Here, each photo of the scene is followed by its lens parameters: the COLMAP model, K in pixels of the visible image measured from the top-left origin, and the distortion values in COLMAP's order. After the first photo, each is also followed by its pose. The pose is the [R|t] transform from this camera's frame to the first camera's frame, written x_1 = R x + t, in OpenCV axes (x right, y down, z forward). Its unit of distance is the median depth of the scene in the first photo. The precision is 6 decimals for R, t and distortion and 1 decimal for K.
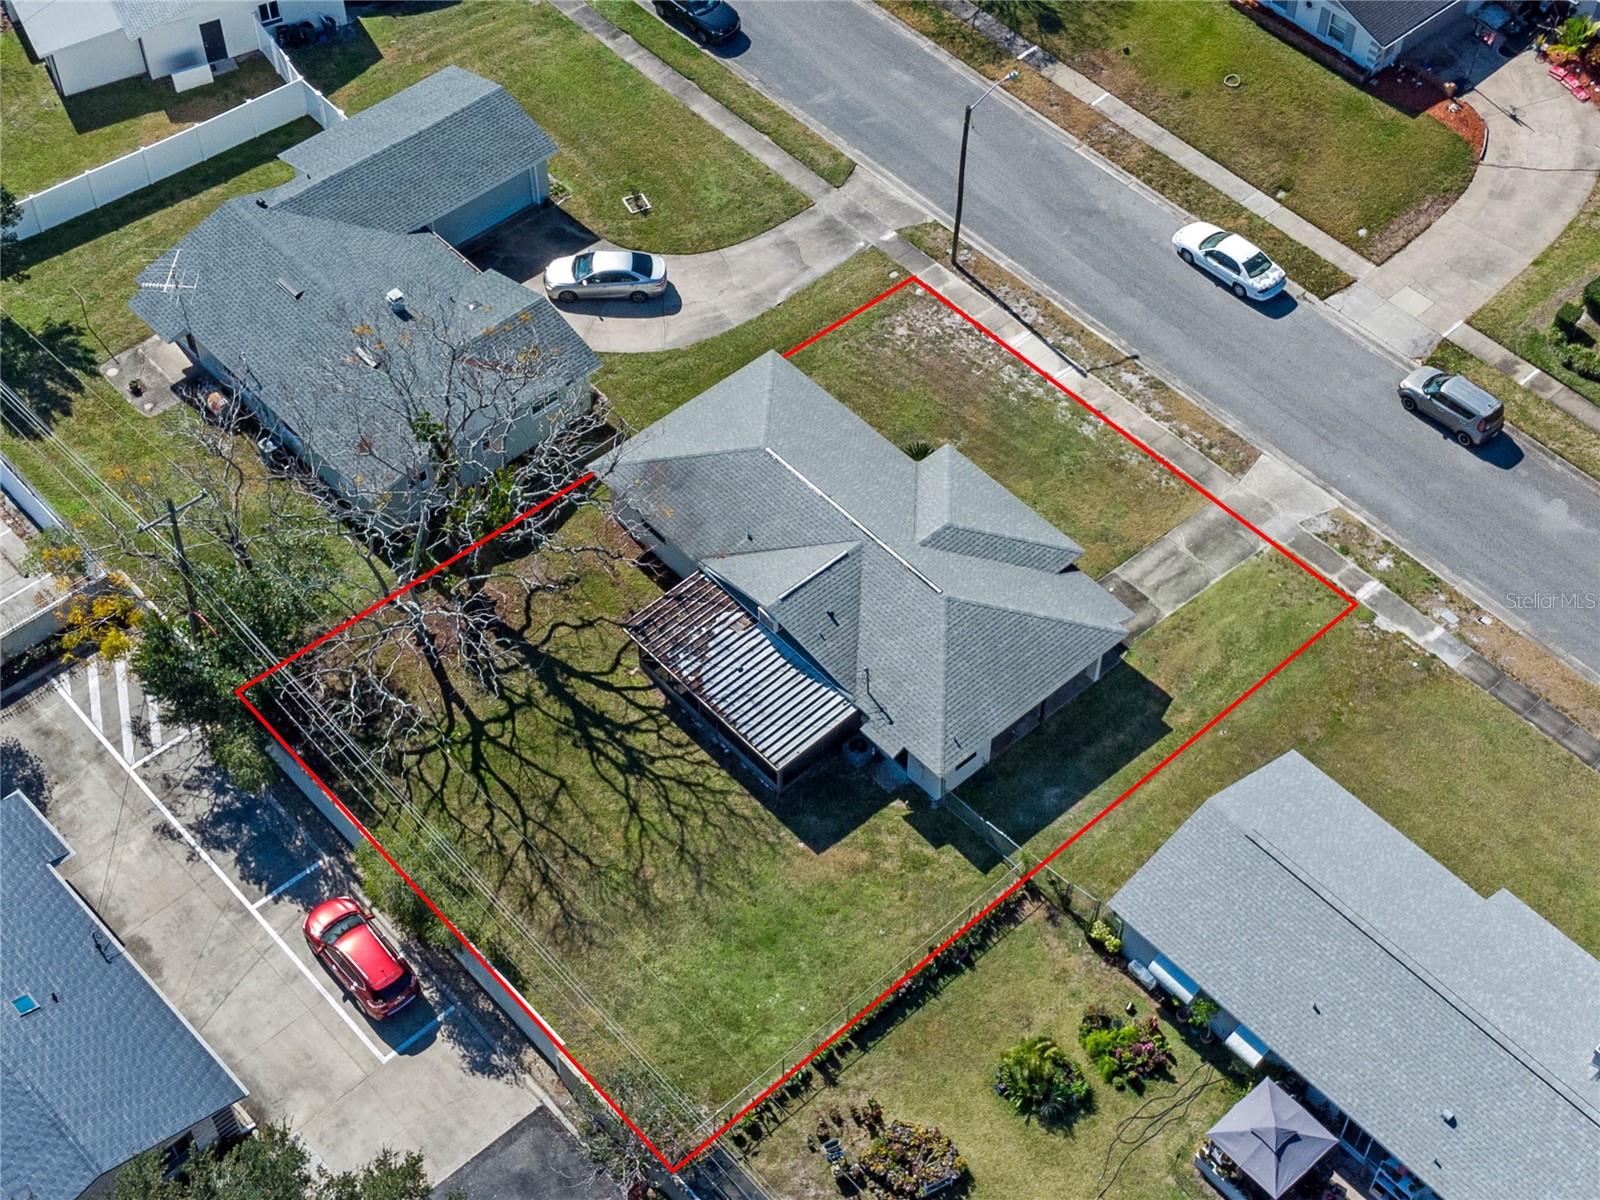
lens RADIAL K [[2368.5, 0, 808.1], [0, 2368.5, 605.0], [0, 0, 1]] dist [0.136033, -0.503447]
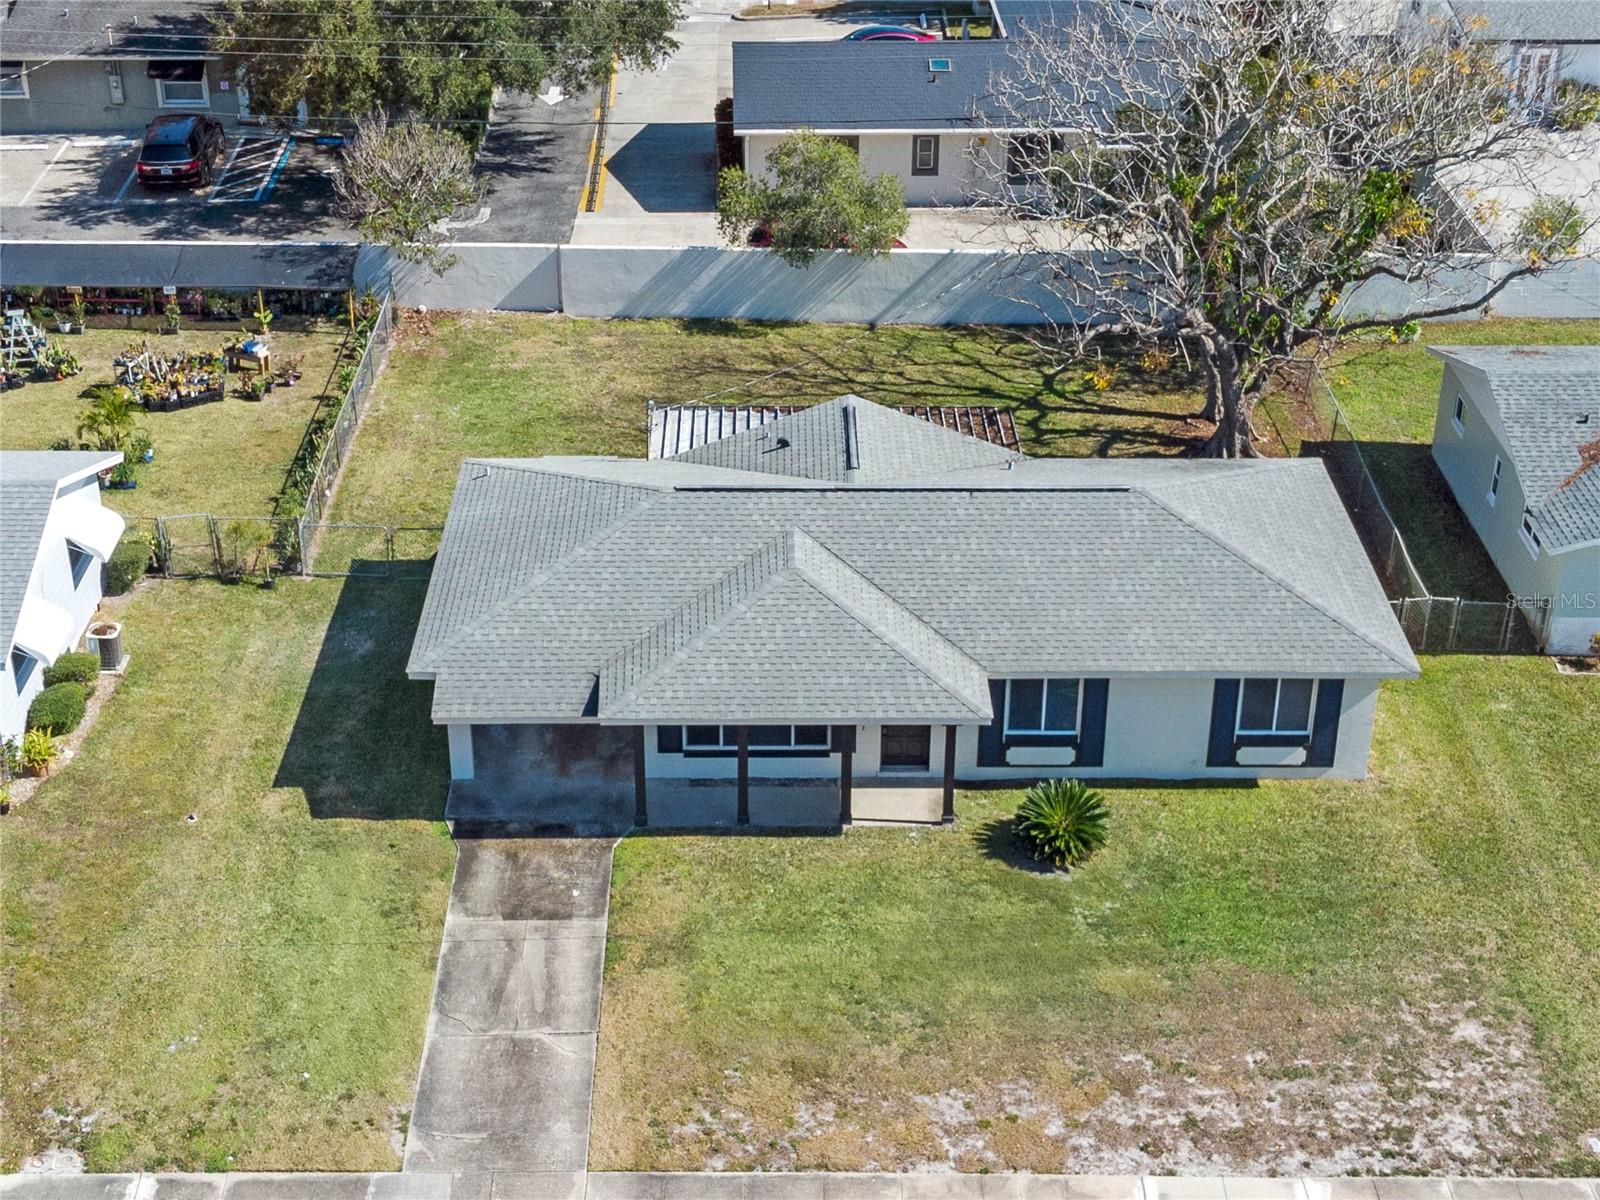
lens RADIAL K [[2368.5, 0, 808.1], [0, 2368.5, 605.0], [0, 0, 1]] dist [0.136033, -0.503447]
pose [[-0.660520, 0.353898, -0.662170, 0.415540], [-0.587332, 0.305851, 0.749331, -0.436346], [0.467712, 0.883862, 0.005835, 1.009576]]
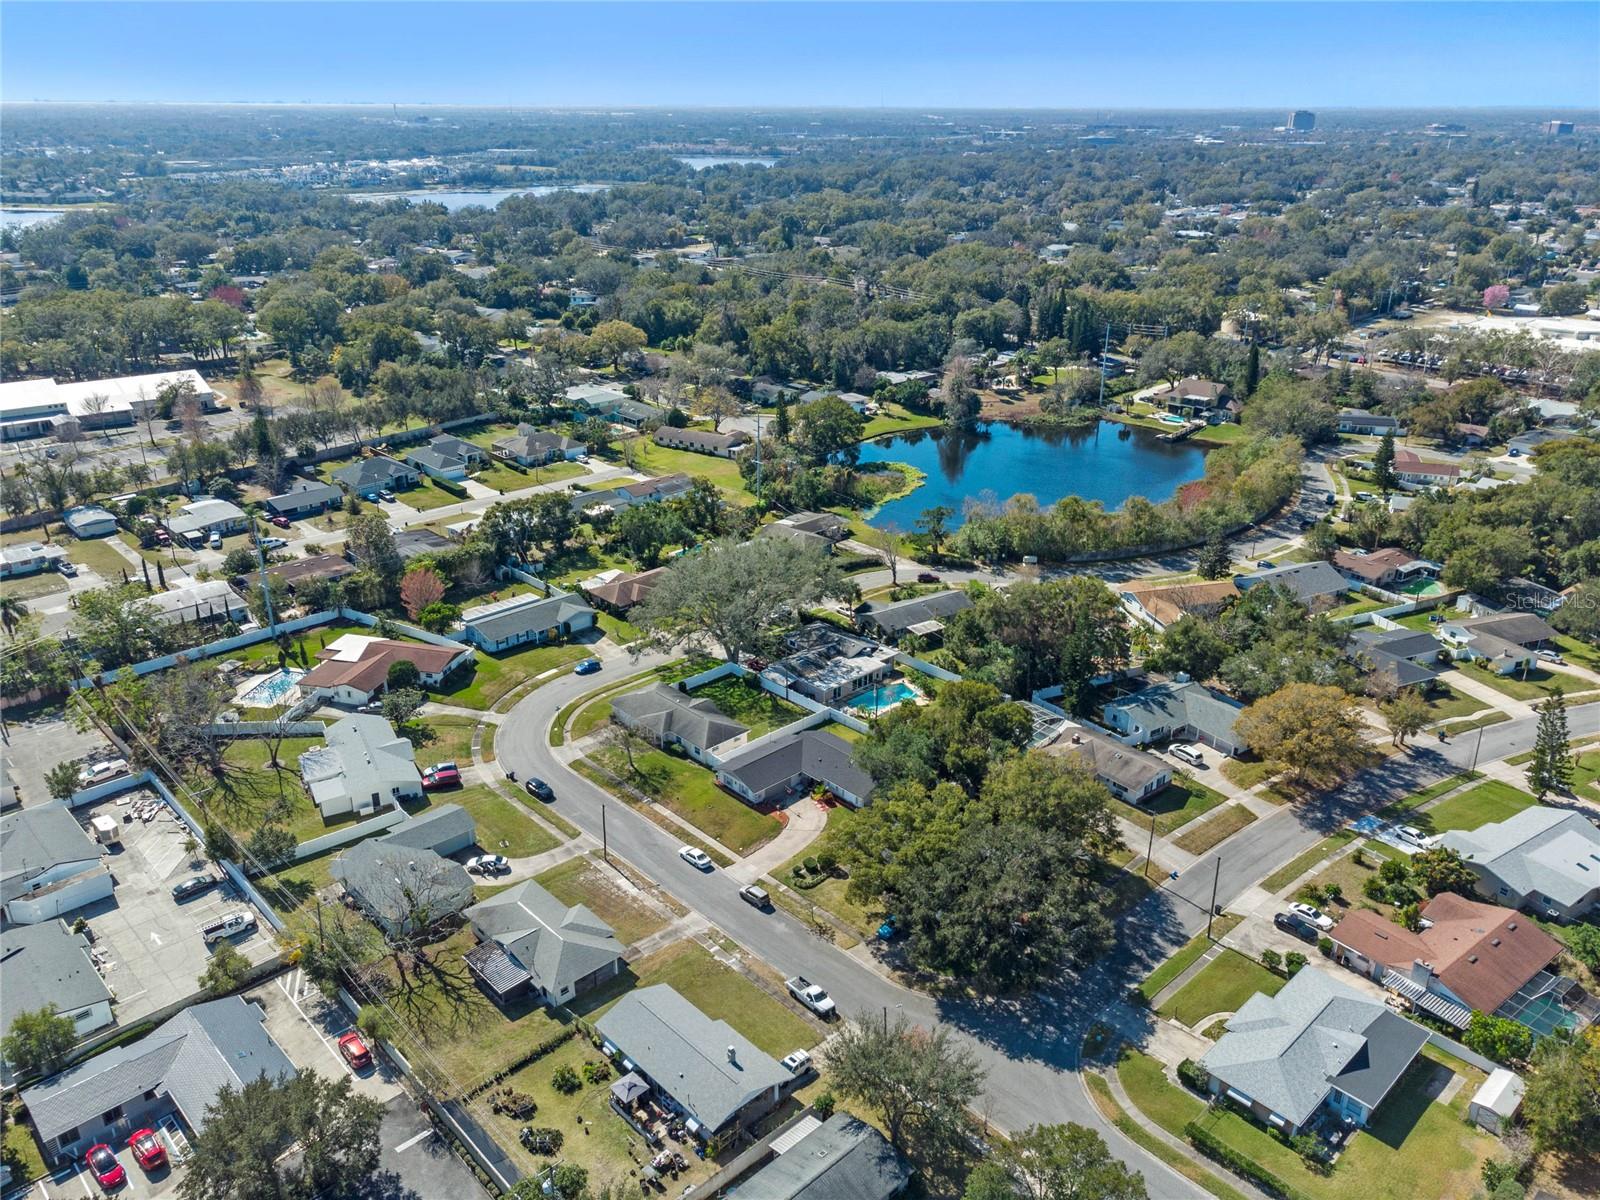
lens RADIAL K [[1215.9, 0, 802.9], [0, 1215.9, 572.8], [0, 0, 1]] dist [0.063685, -0.099693]
pose [[0.999709, -0.007595, 0.022916, 0.333865], [0.017857, 0.871420, -0.490212, 0.366289], [-0.016246, 0.490479, 0.871302, -0.654595]]
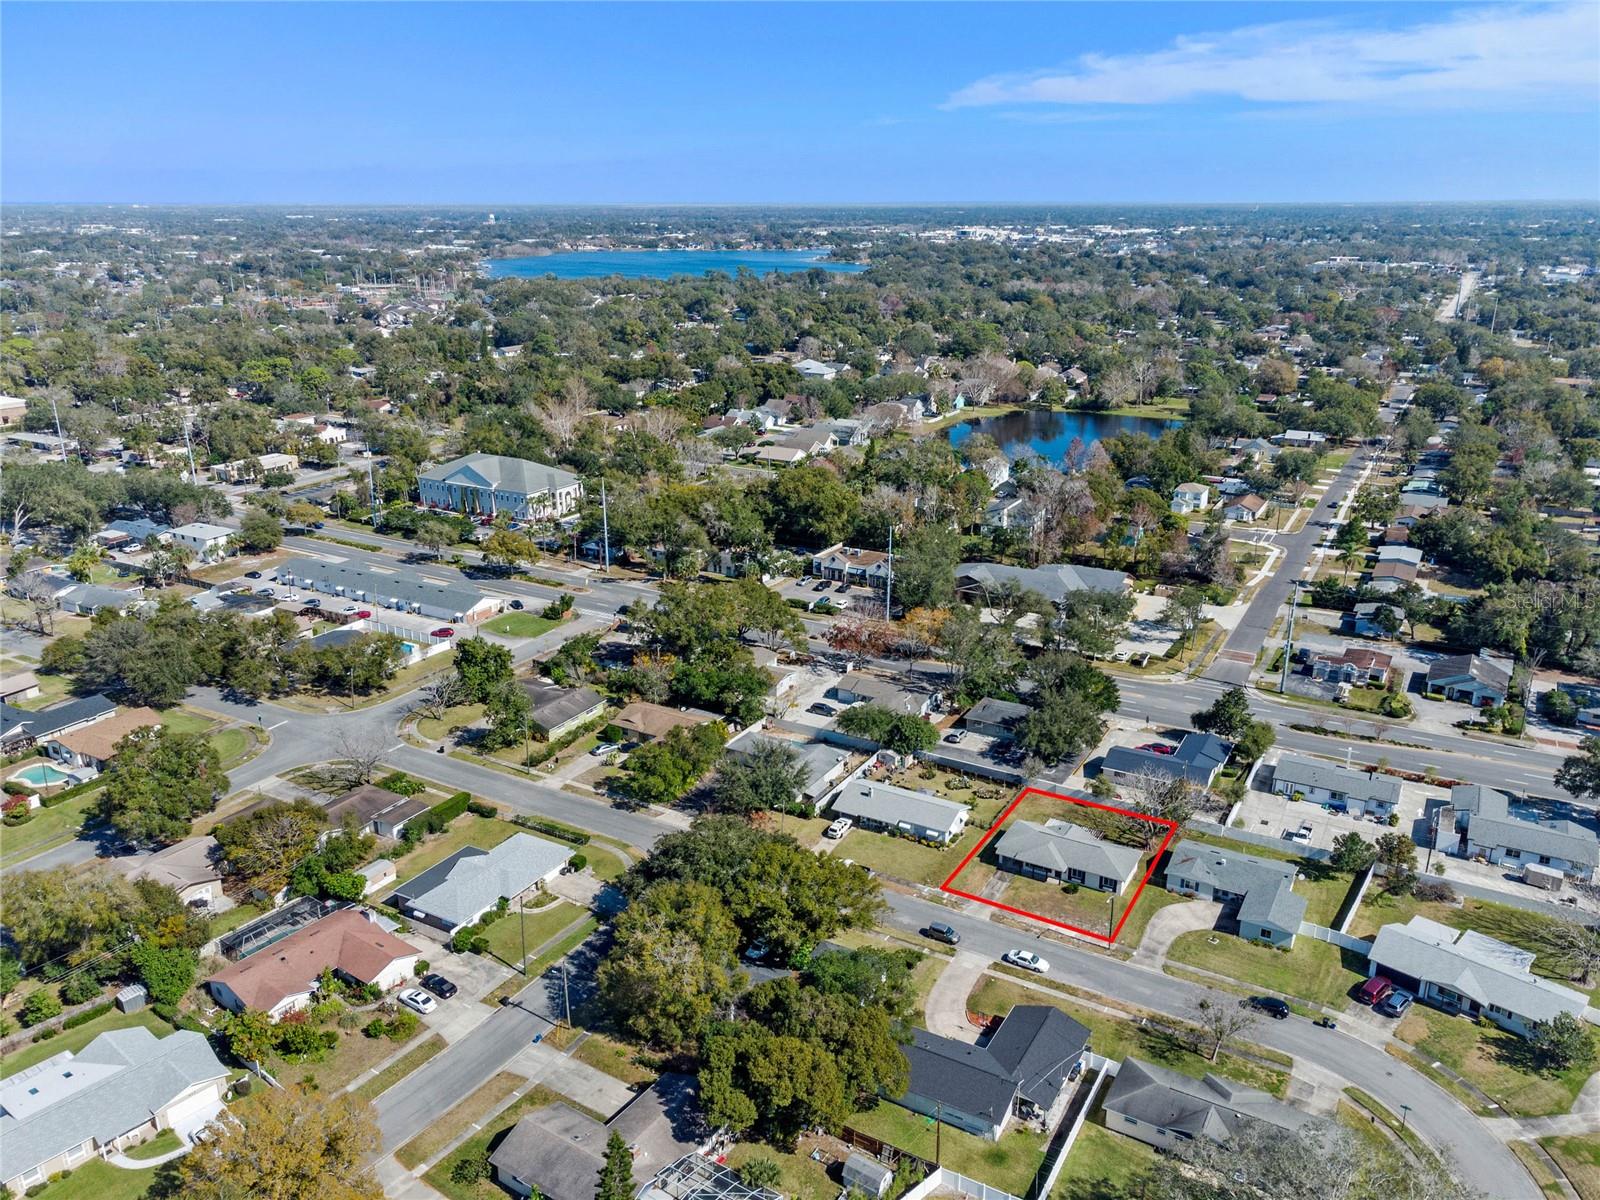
lens RADIAL K [[1198.7, 0, 800.0], [0, 1198.7, 600.0], [0, 0, 1]] dist [-0.003164, 0.026956]
pose [[-0.952384, 0.092956, -0.290386, 1.002401], [-0.237450, 0.371318, 0.897631, -1.898931], [0.191265, 0.923841, -0.331565, 1.210824]]
